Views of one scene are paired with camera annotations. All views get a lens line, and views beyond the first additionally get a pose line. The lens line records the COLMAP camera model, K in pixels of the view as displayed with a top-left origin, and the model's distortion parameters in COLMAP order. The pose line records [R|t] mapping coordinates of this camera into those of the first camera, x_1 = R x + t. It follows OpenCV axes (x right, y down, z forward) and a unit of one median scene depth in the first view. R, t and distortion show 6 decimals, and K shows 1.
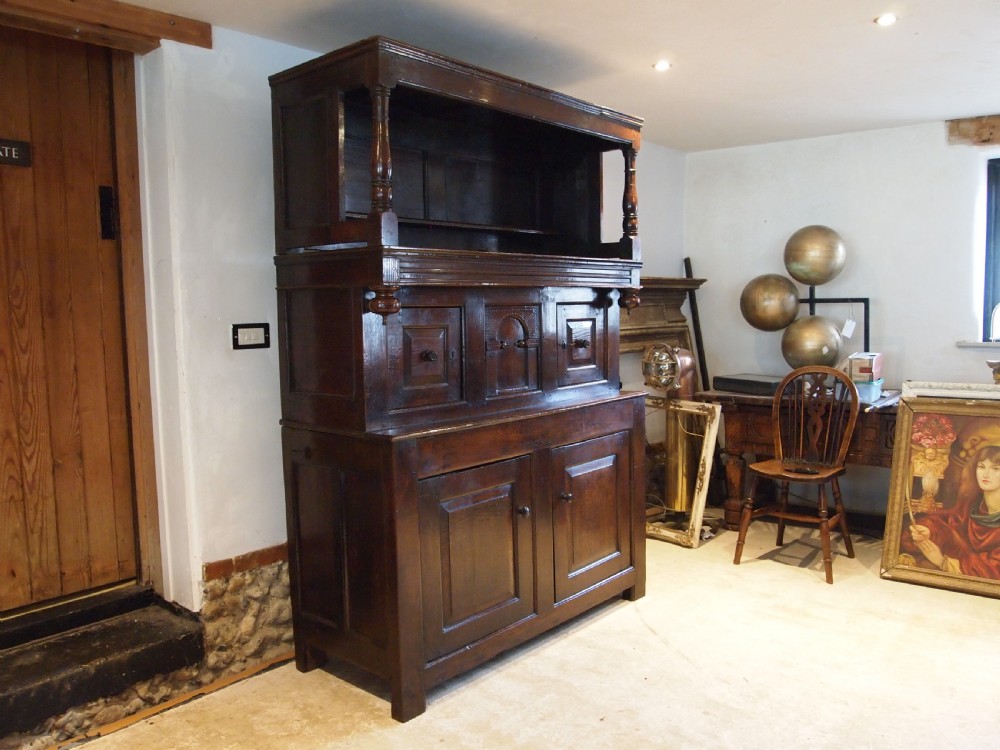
lens RADIAL K [[801.4, 0, 503.8], [0, 801.4, 375.2], [0, 0, 1]] dist [-0.048786, 0.003936]
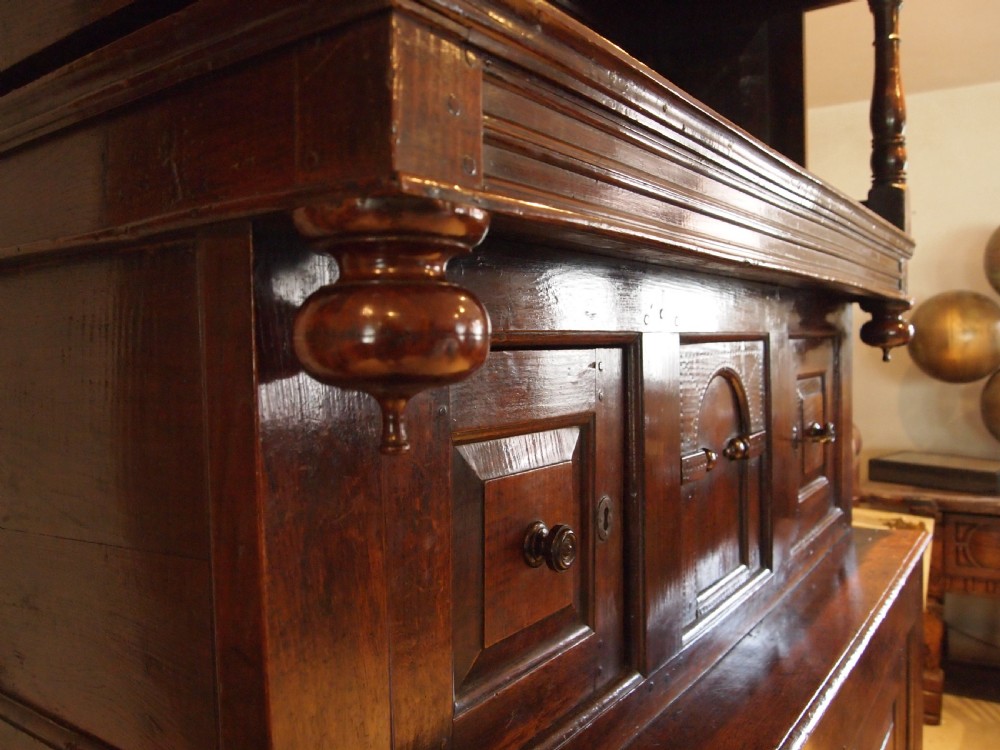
lens RADIAL K [[794.1, 0, 500.0], [0, 794.1, 375.0], [0, 0, 1]] dist [-0.044768, 0.002761]
pose [[0.994952, -0.011462, 0.099692, -0.117274], [0.016514, 0.998613, -0.050003, -0.057354], [-0.098980, 0.051396, 0.993761, 0.683333]]
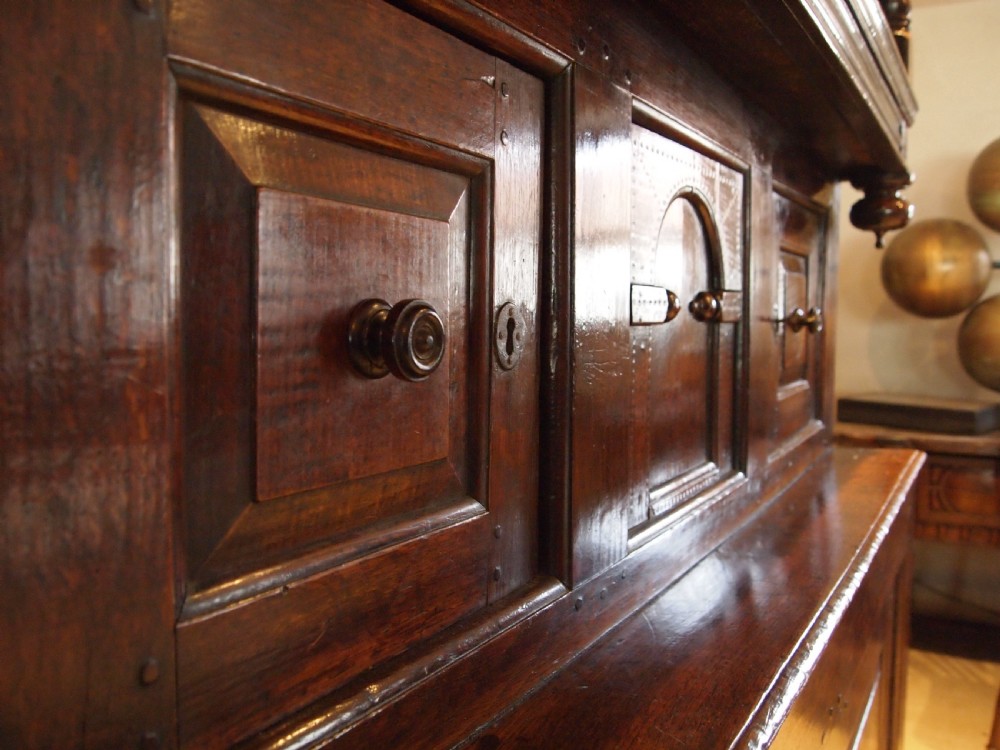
lens RADIAL K [[798.5, 0, 503.5], [0, 798.5, 374.5], [0, 0, 1]] dist [-0.049612, 0.003467]
pose [[0.988006, 0.000959, 0.154412, -0.085858], [0.000432, 0.999960, -0.008978, -0.014942], [-0.154414, 0.008937, 0.987966, 0.772294]]
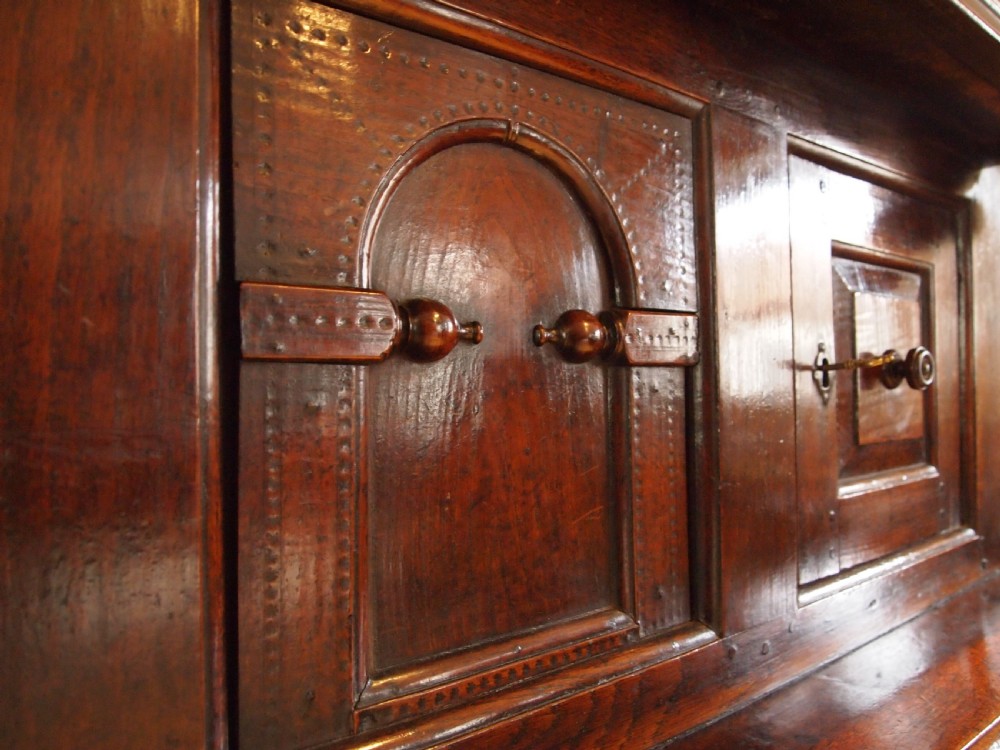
lens RADIAL K [[798.5, 0, 503.5], [0, 798.5, 374.5], [0, 0, 1]] dist [-0.049612, 0.003467]
pose [[0.987020, -0.000710, -0.160596, 0.032147], [-0.015276, 0.995041, -0.098287, -0.017527], [0.159870, 0.099464, 0.982114, 0.873249]]
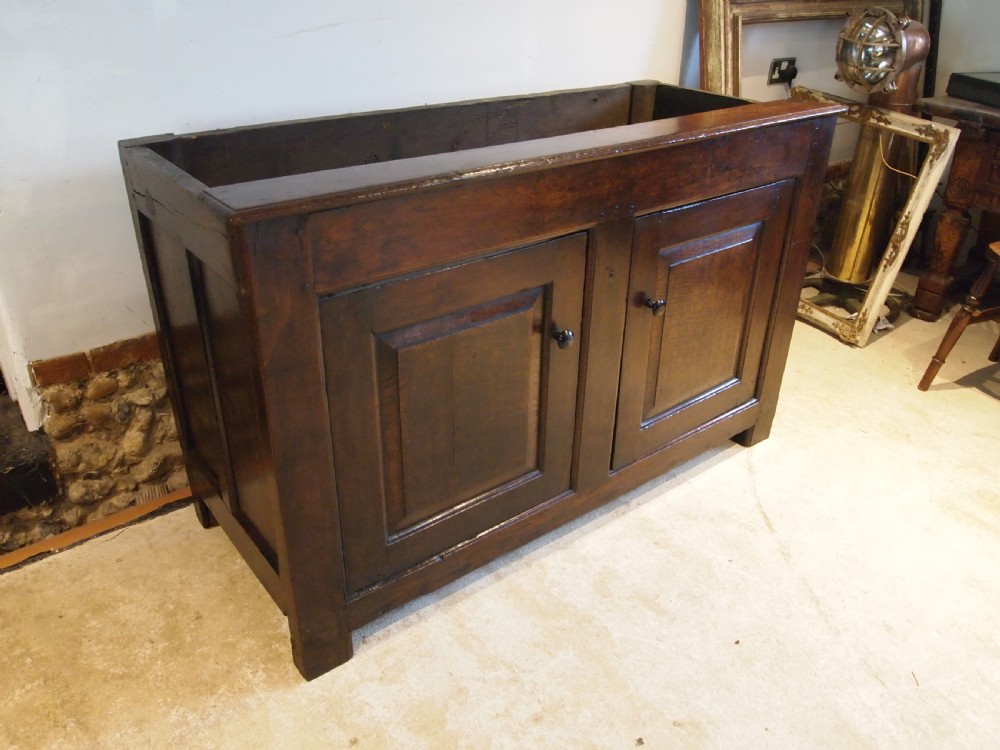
lens RADIAL K [[801.4, 0, 503.8], [0, 801.4, 375.2], [0, 0, 1]] dist [-0.048786, 0.003936]
pose [[0.981852, 0.128880, -0.139126, 0.061059], [-0.060458, 0.908040, 0.414498, -0.025267], [0.179753, -0.398564, 0.899353, 0.482817]]
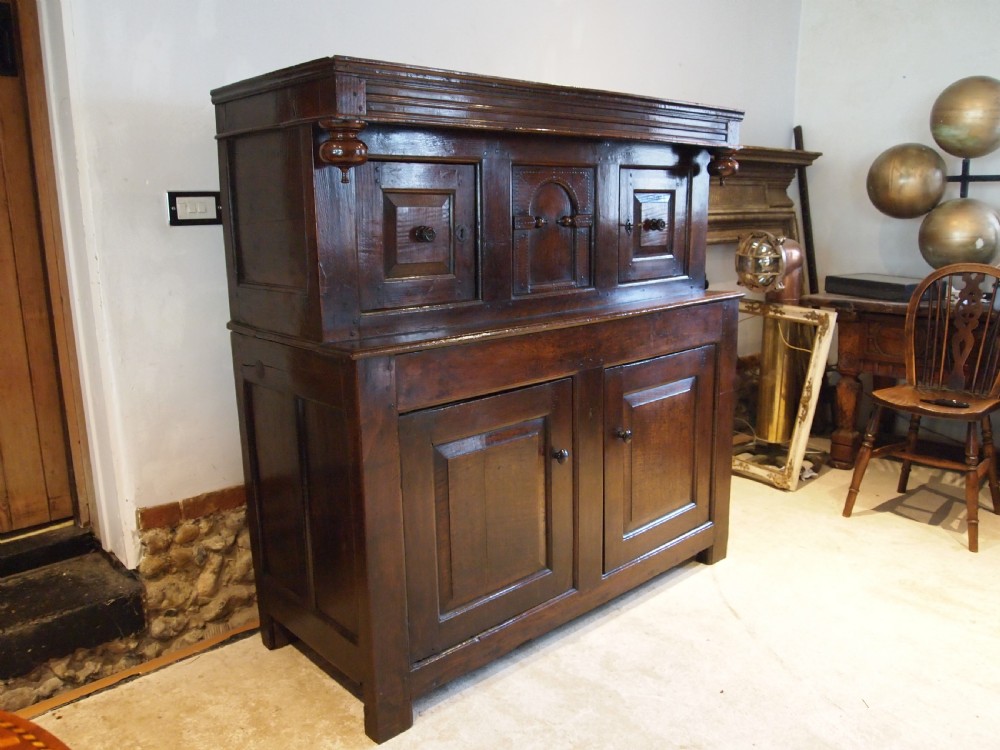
lens RADIAL K [[798.5, 0, 503.5], [0, 798.5, 374.5], [0, 0, 1]] dist [-0.049612, 0.003467]
pose [[0.994323, 0.026968, -0.102931, 0.043639], [-0.013992, 0.992087, 0.124771, 0.008569], [0.105481, -0.122623, 0.986832, 0.283247]]
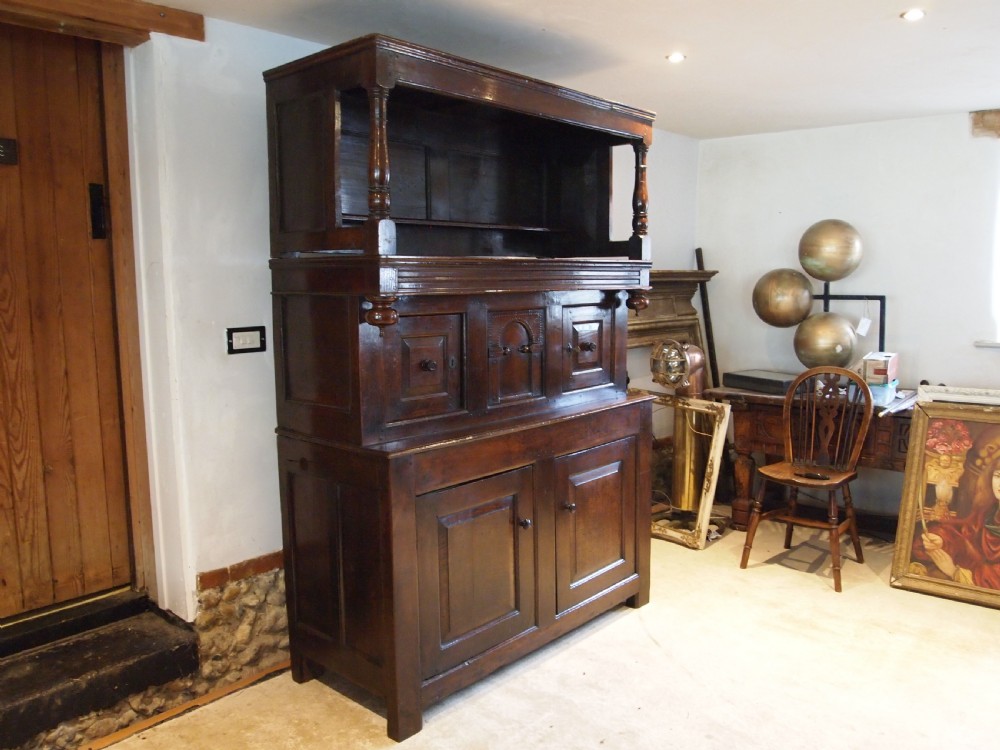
lens RADIAL K [[801.4, 0, 503.8], [0, 801.4, 375.2], [0, 0, 1]] dist [-0.048786, 0.003936]
pose [[0.999882, 0.010786, -0.010950, 0.007160], [-0.010393, 0.999324, 0.035271, -0.042679], [0.011323, -0.035154, 0.999318, 0.032154]]
